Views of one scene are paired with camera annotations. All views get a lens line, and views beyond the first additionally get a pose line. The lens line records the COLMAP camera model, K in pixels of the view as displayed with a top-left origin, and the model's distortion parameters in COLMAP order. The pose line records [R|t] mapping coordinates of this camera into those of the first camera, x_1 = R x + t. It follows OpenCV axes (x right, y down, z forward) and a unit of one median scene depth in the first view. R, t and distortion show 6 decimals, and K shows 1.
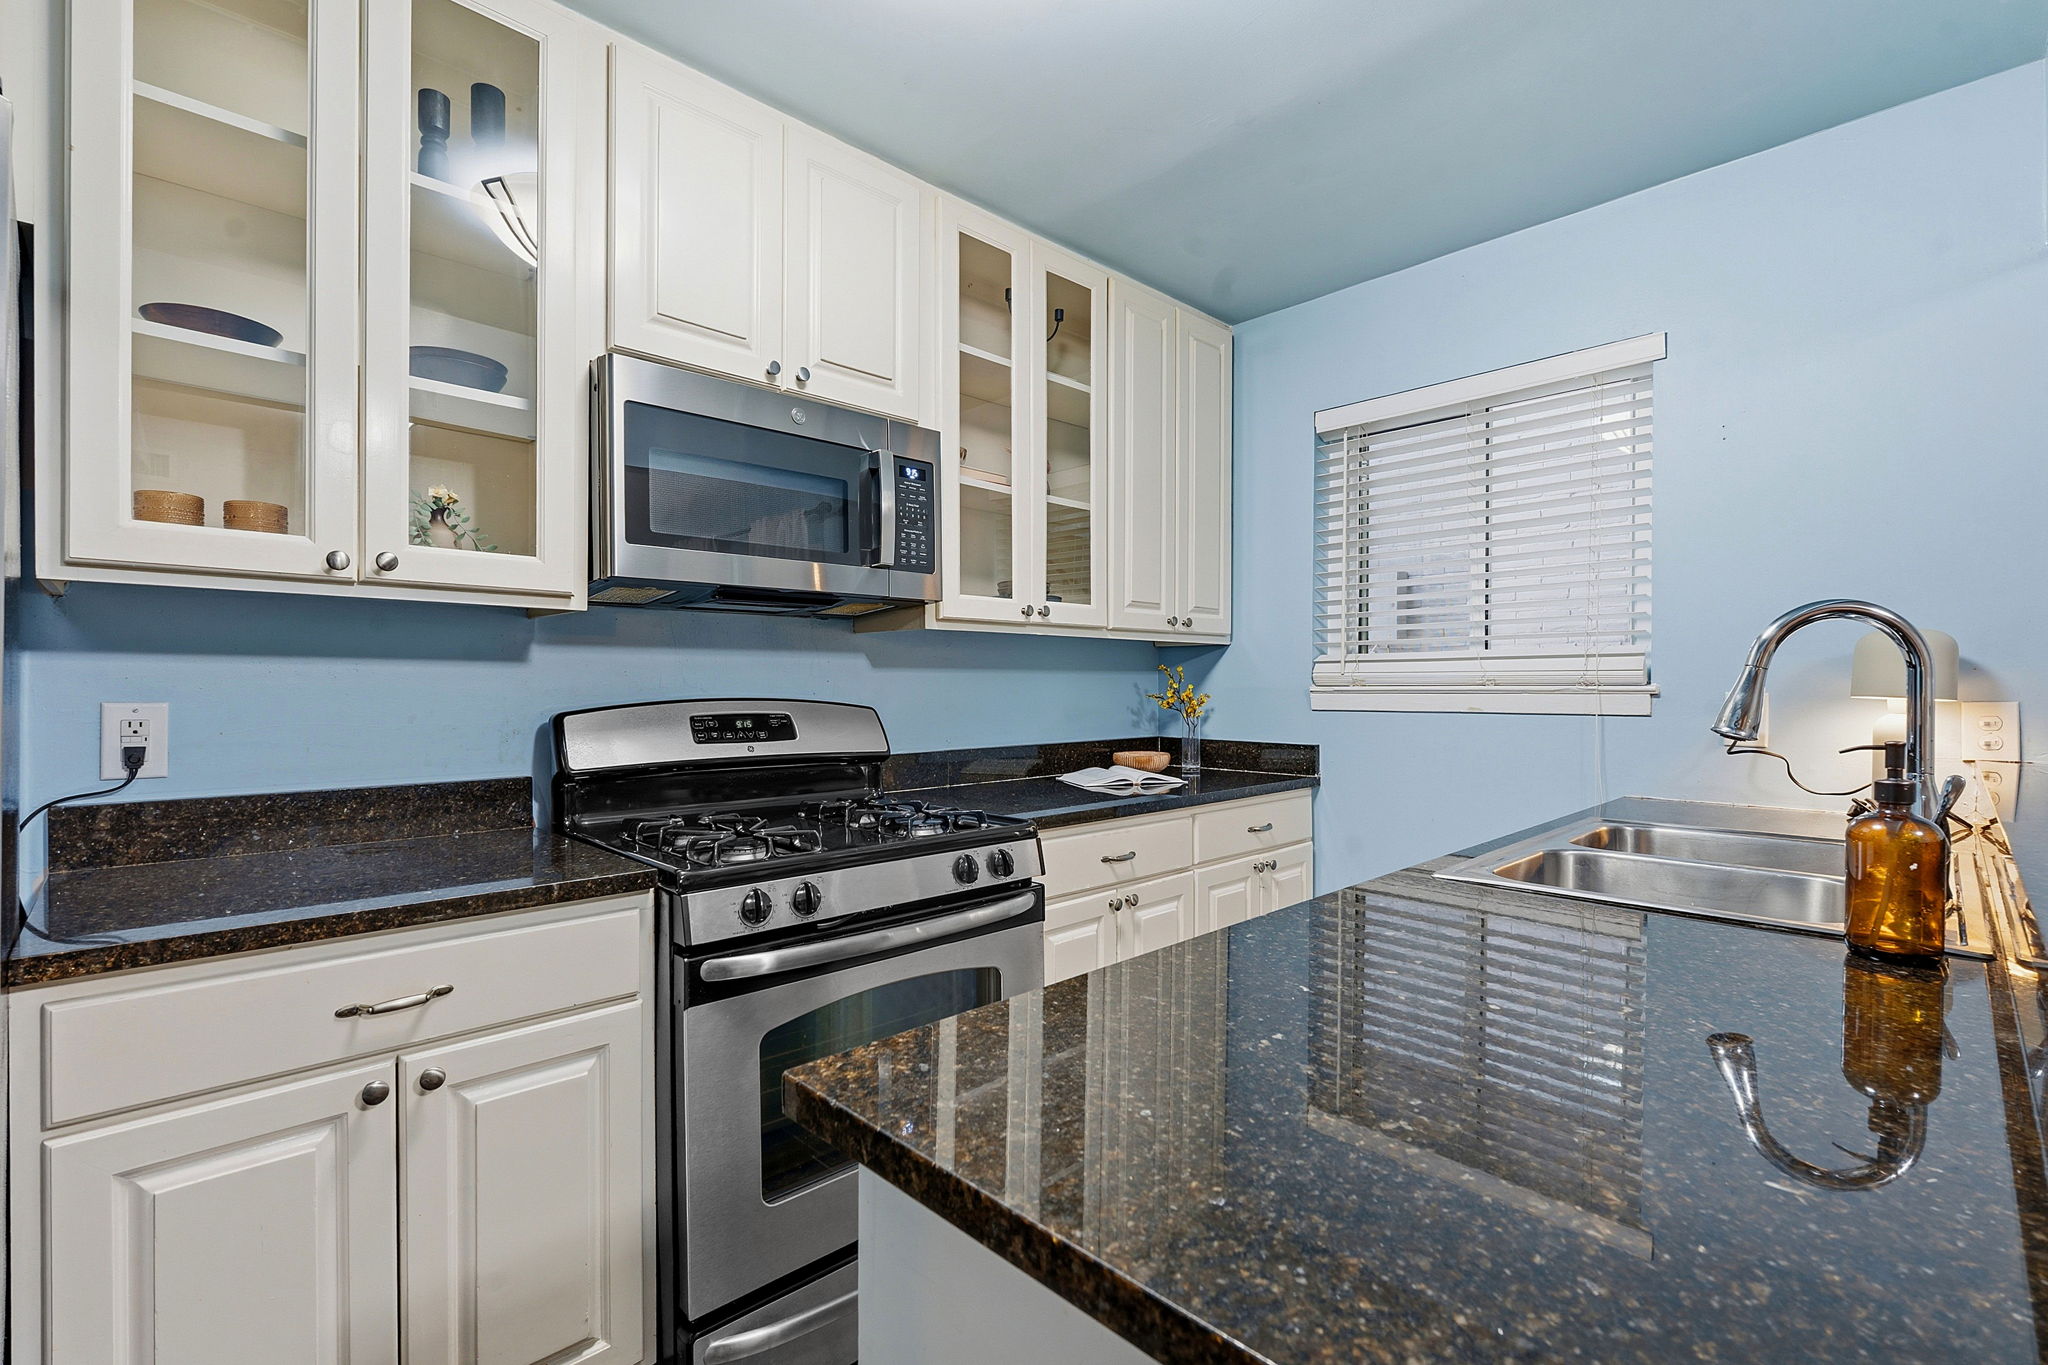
lens RADIAL K [[906.7, 0, 1025.8], [0, 906.7, 677.9], [0, 0, 1]] dist [-0.001796, 0.000126]
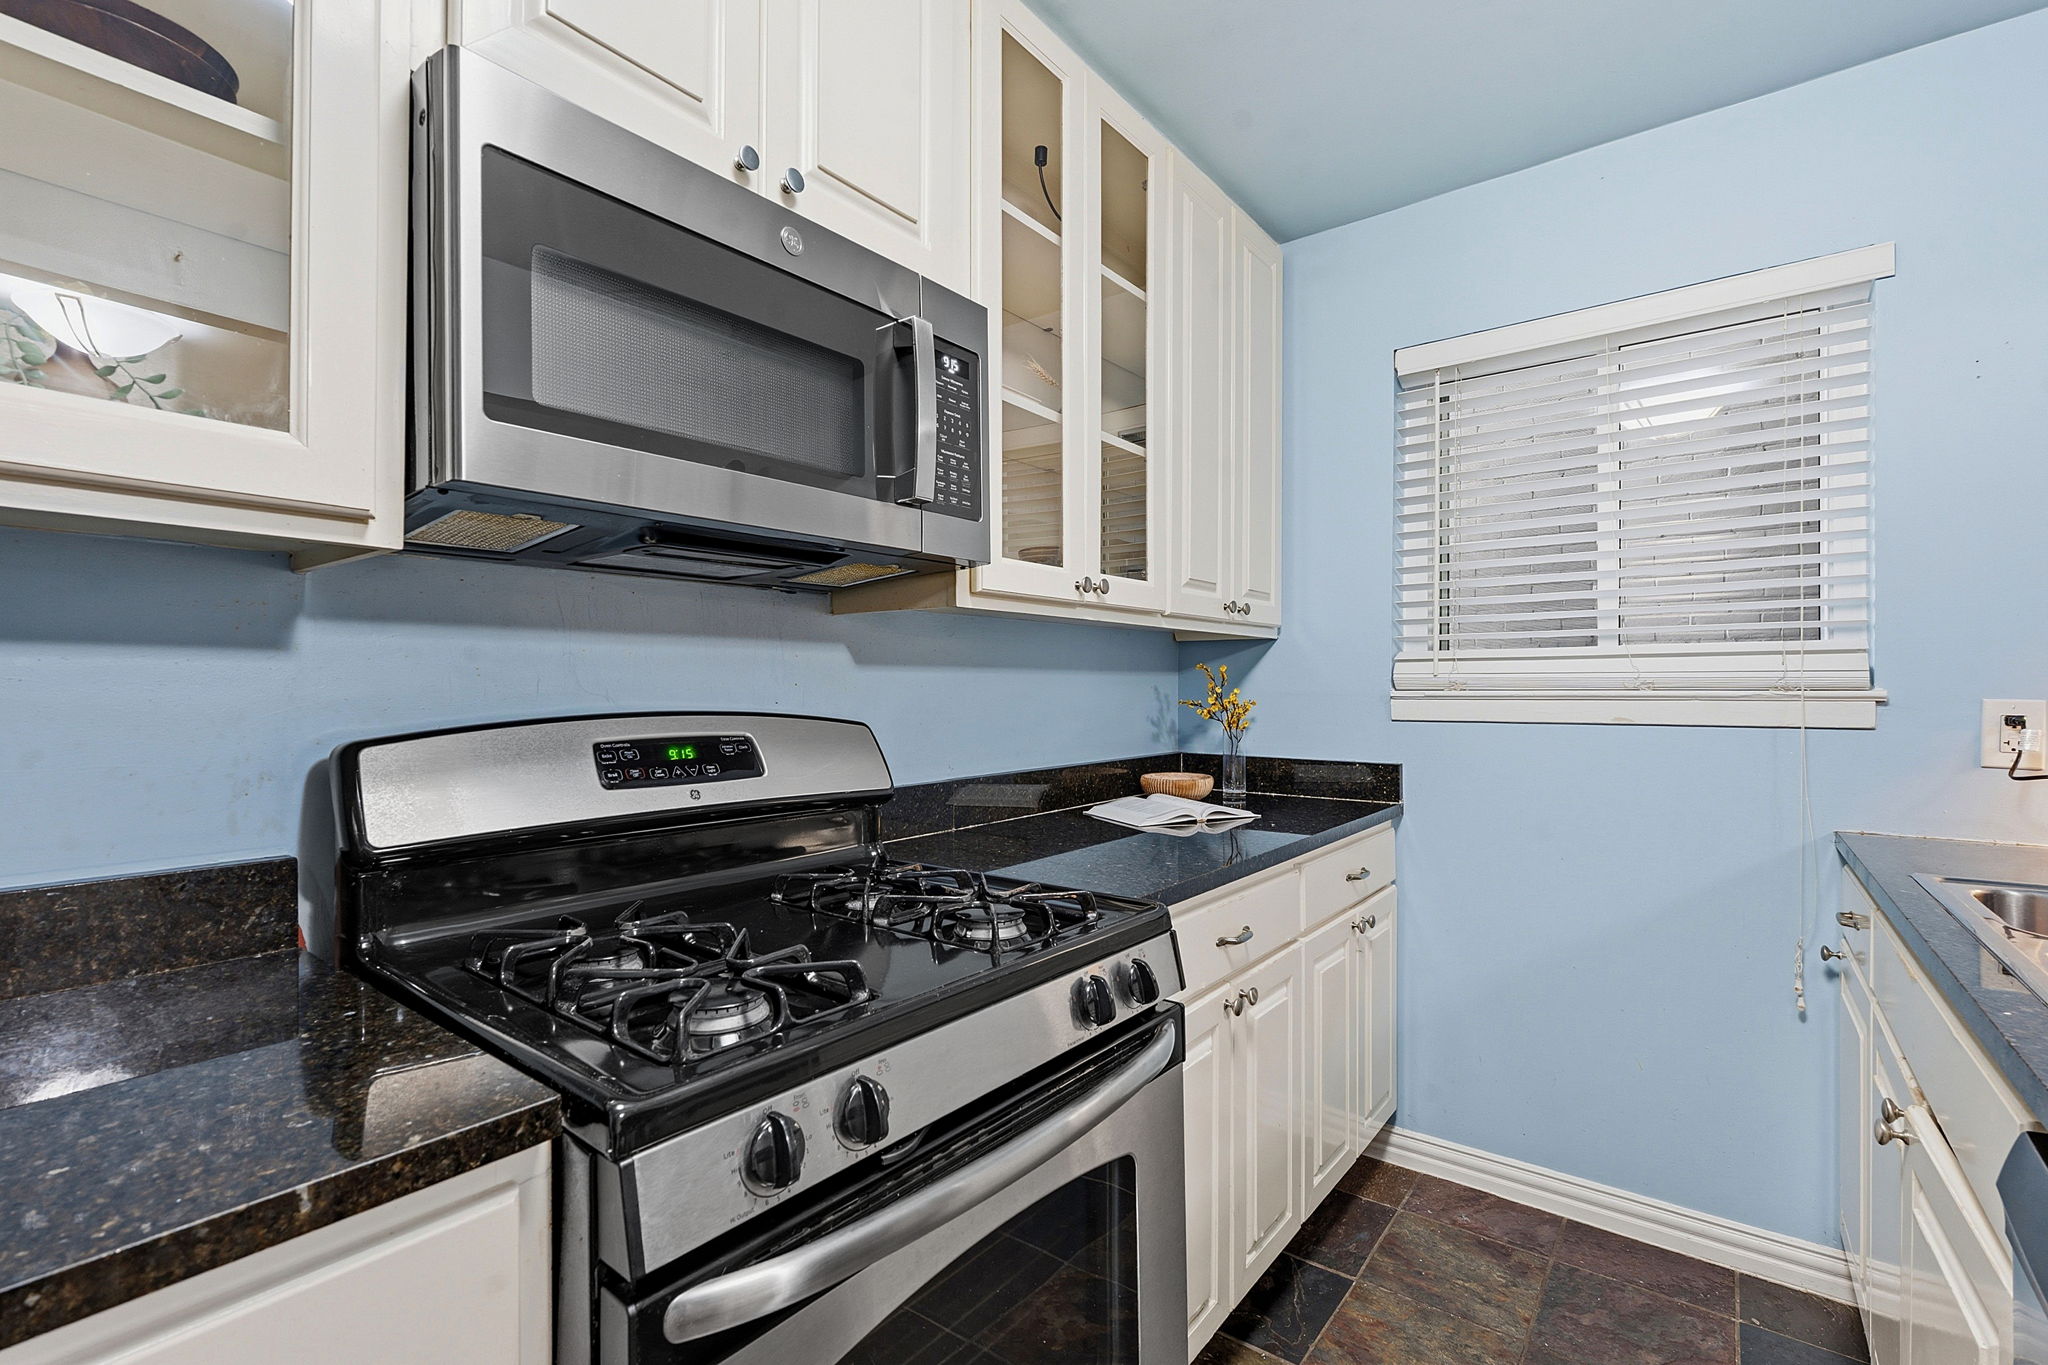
lens RADIAL K [[906.7, 0, 1025.8], [0, 906.7, 677.9], [0, 0, 1]] dist [-0.001796, 0.000126]
pose [[0.990537, 0.001338, 0.137237, -0.162303], [-0.001009, 0.999996, -0.002467, 0.000281], [-0.137240, 0.002305, 0.990535, 0.351684]]
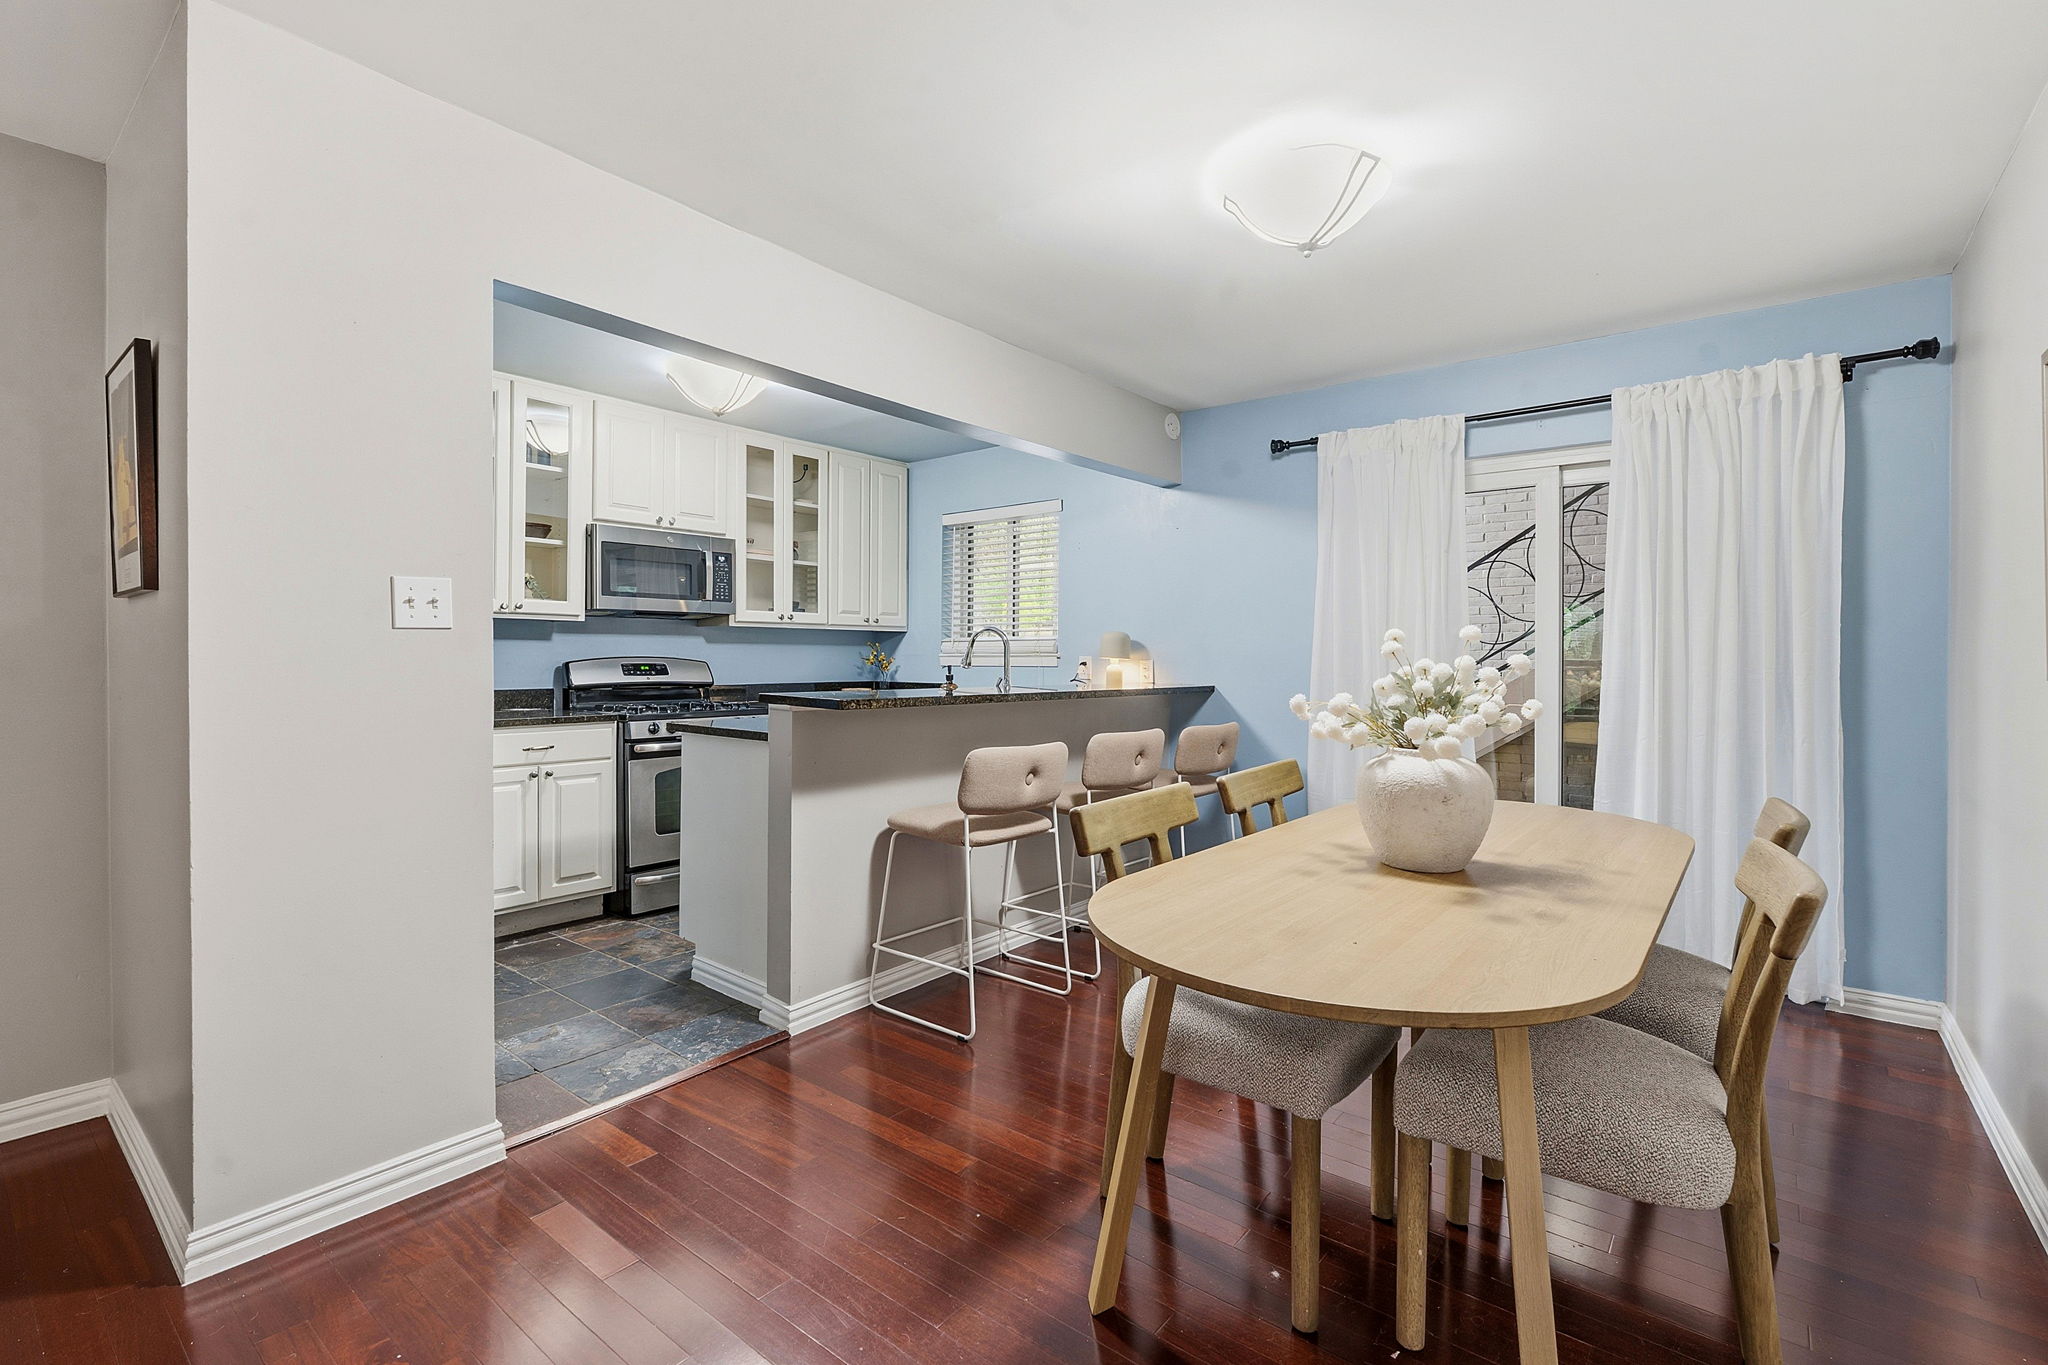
lens RADIAL K [[918.2, 0, 1010.8], [0, 918.2, 650.4], [0, 0, 1]] dist [0.000422, 0.000050]
pose [[0.994056, 0.005521, 0.108726, 0.351112], [-0.005573, 0.999984, 0.000175, 0.001194], [-0.108723, -0.000780, 0.994072, -1.389767]]
